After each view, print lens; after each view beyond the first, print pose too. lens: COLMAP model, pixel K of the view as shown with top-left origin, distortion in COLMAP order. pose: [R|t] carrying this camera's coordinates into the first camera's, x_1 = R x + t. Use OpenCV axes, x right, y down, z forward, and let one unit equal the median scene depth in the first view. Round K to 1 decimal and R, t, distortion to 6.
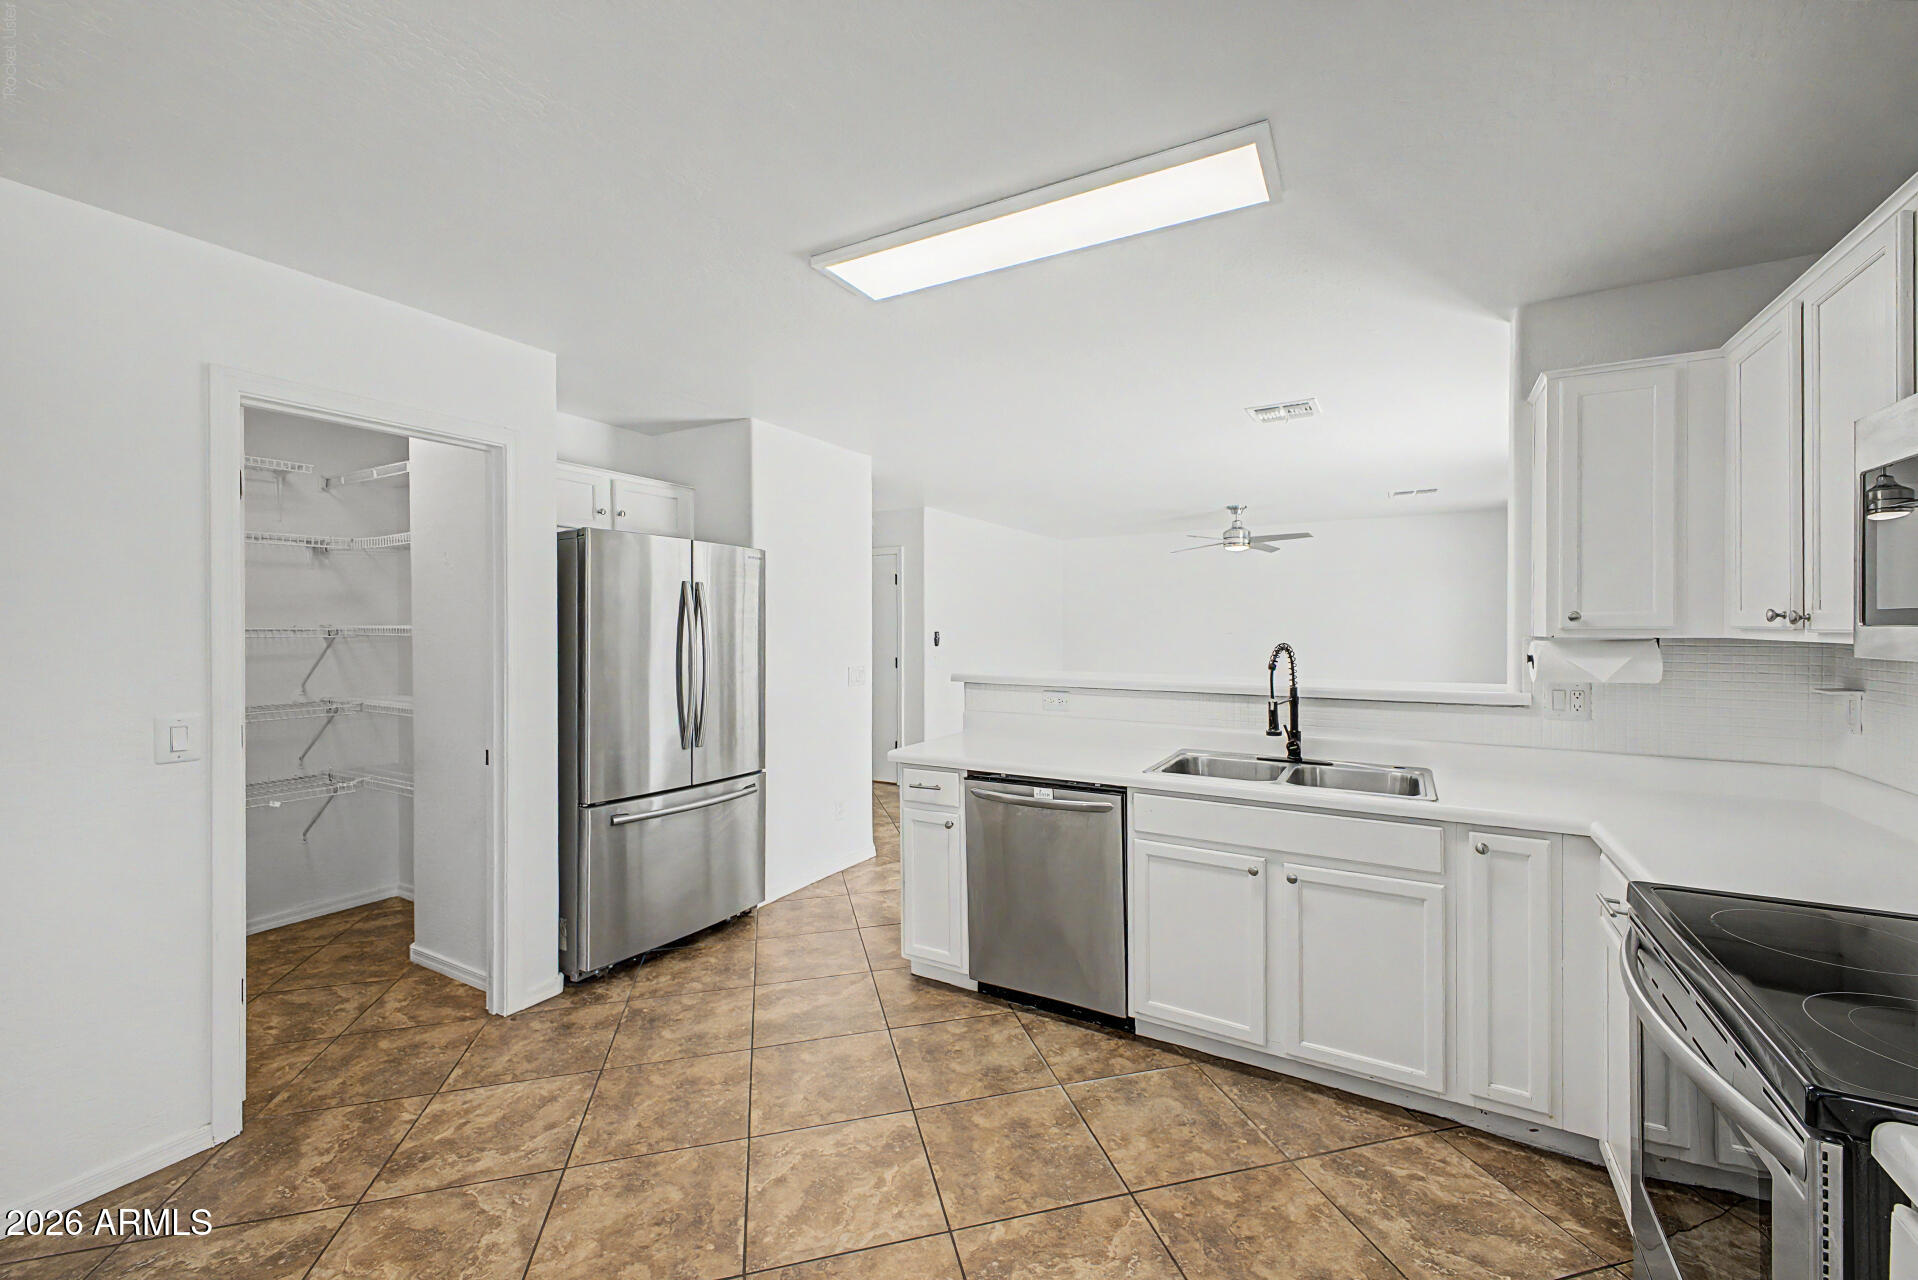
lens RADIAL K [[764.8, 0, 956.5], [0, 764.8, 627.6], [0, 0, 1]] dist [0.013801, -0.000947]
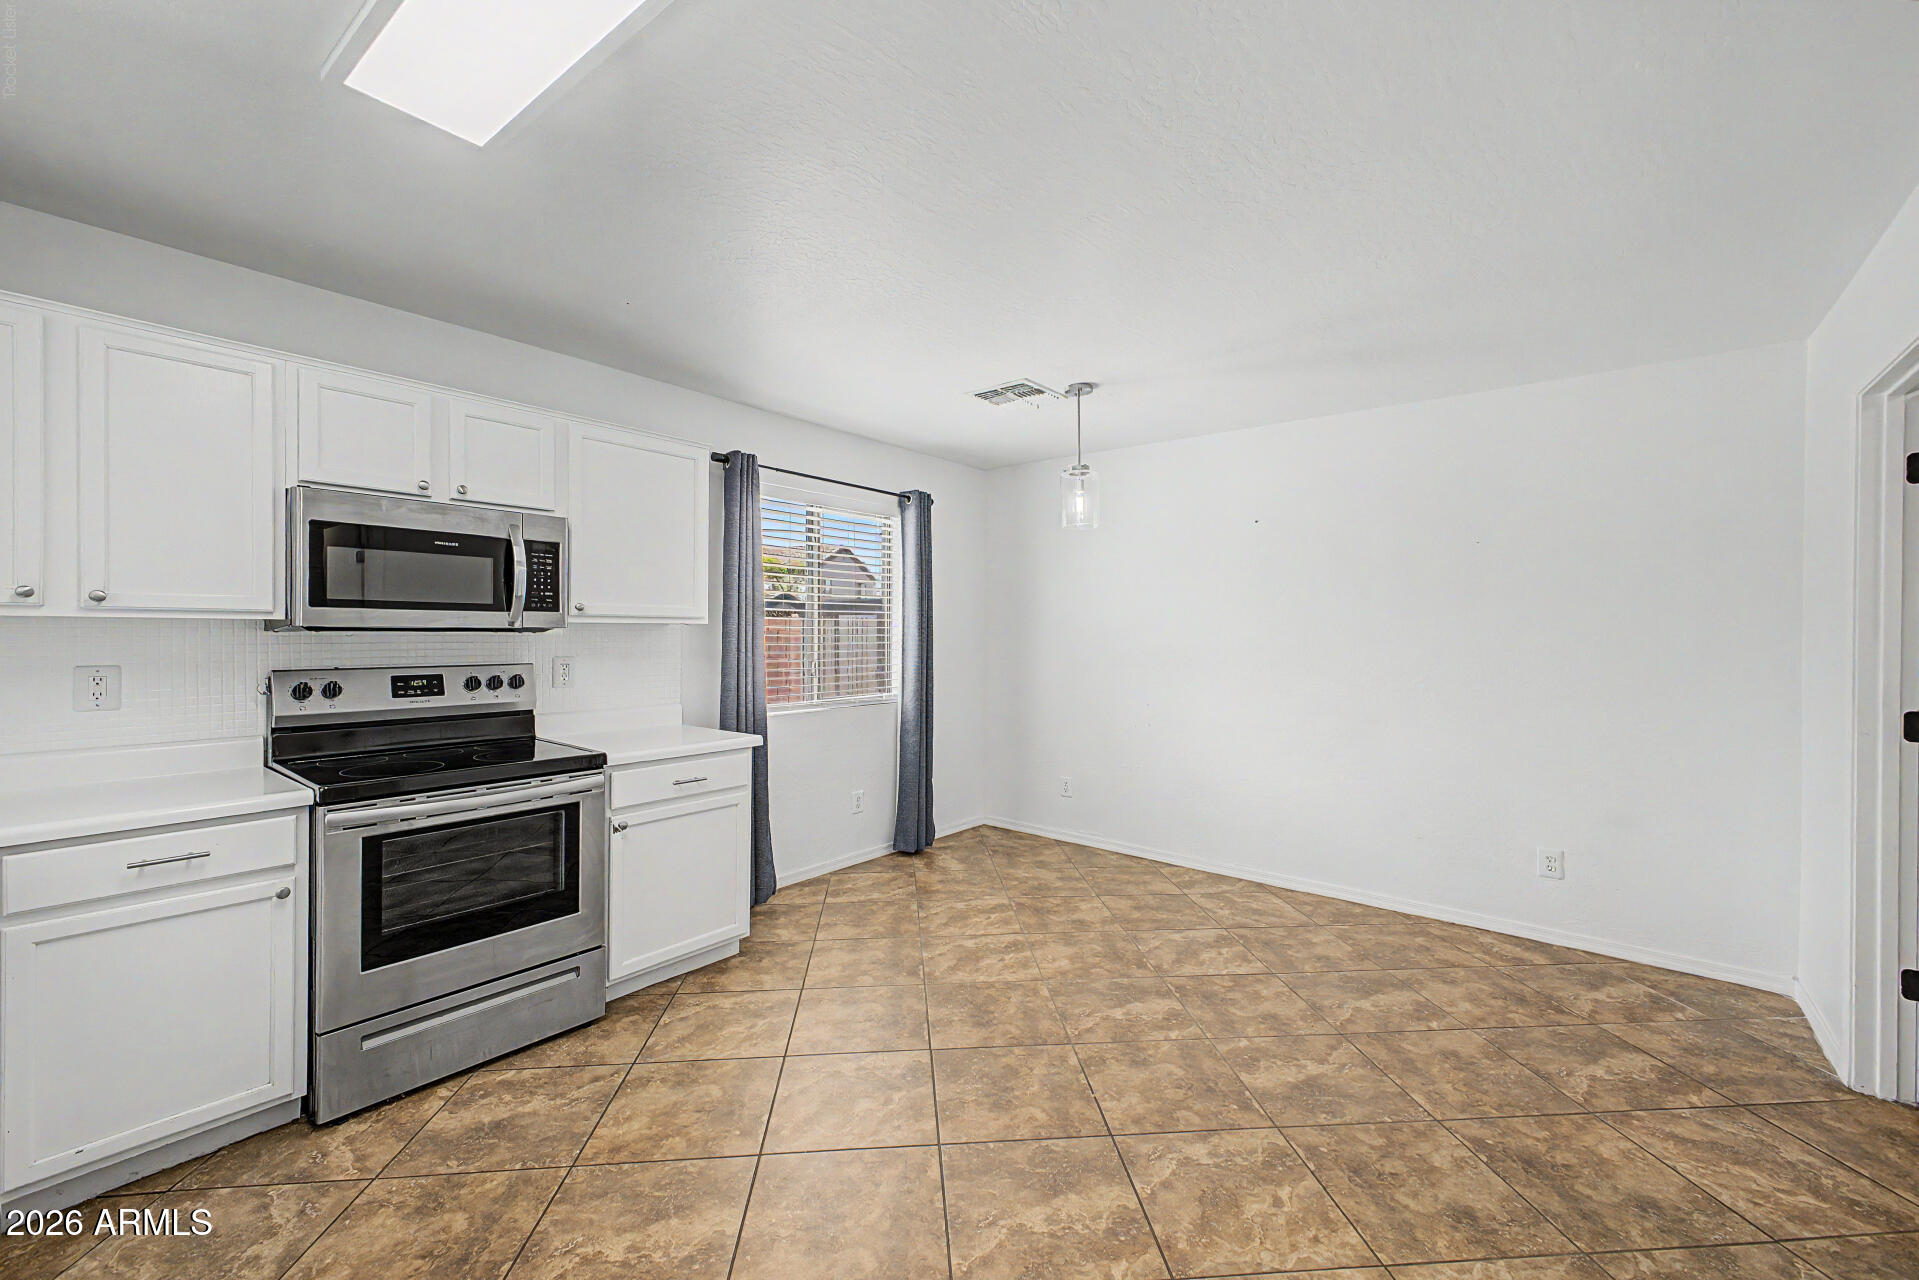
lens RADIAL K [[765.2, 0, 975.8], [0, 765.2, 636.4], [0, 0, 1]] dist [0.013801, -0.000947]
pose [[-0.988572, -0.007168, 0.150579, -0.325498], [-0.005877, 0.999942, 0.009023, 0.022541], [-0.150635, 0.008035, -0.988557, 1.388528]]
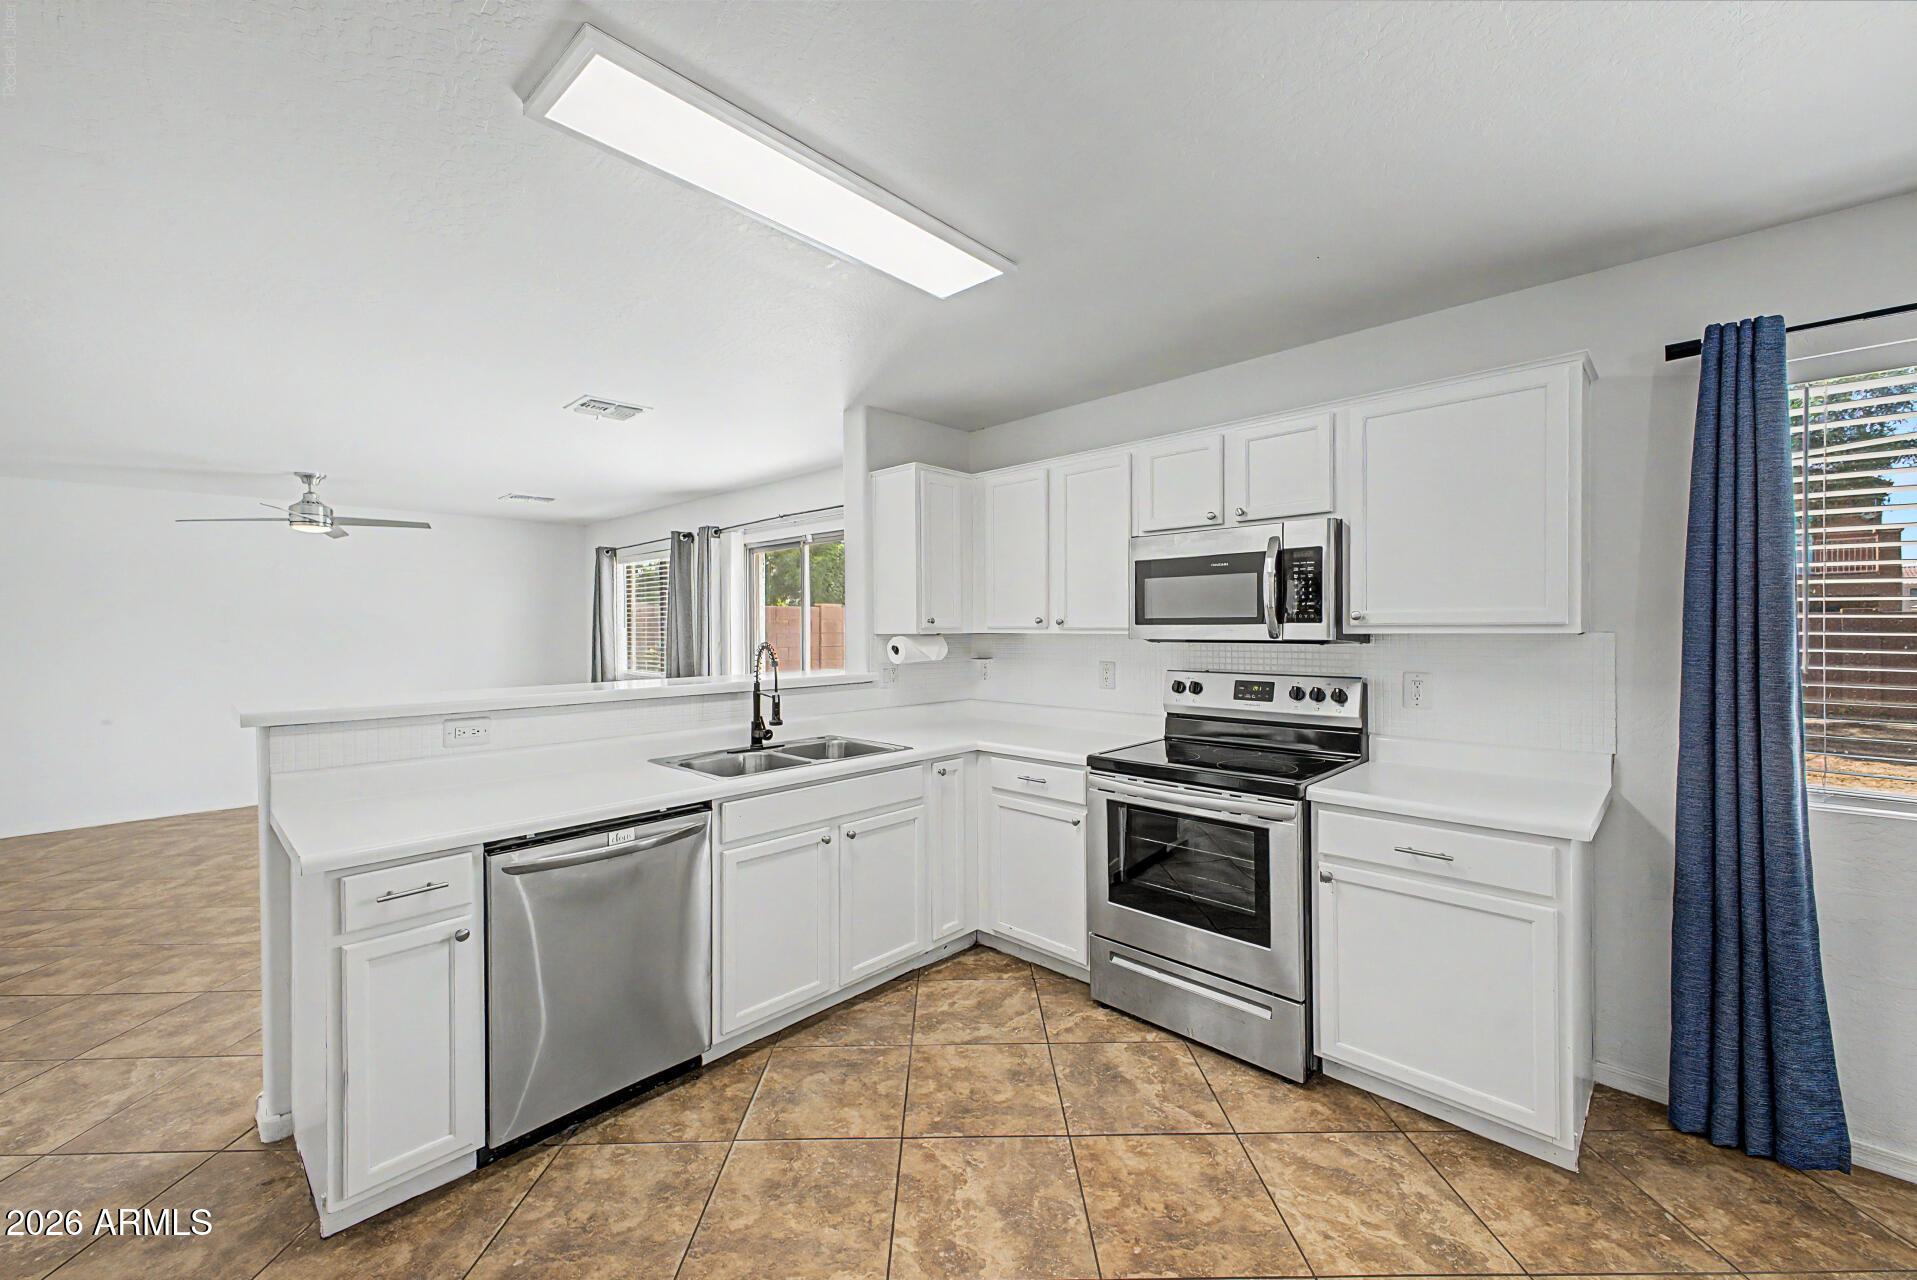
lens RADIAL K [[764.4, 0, 969.0], [0, 764.4, 631.0], [0, 0, 1]] dist [0.013801, -0.000947]
pose [[0.233013, -0.006864, 0.972449, -0.681901], [0.008737, 0.999950, 0.004964, 0.001174], [-0.972434, 0.007339, 0.233061, 0.535315]]
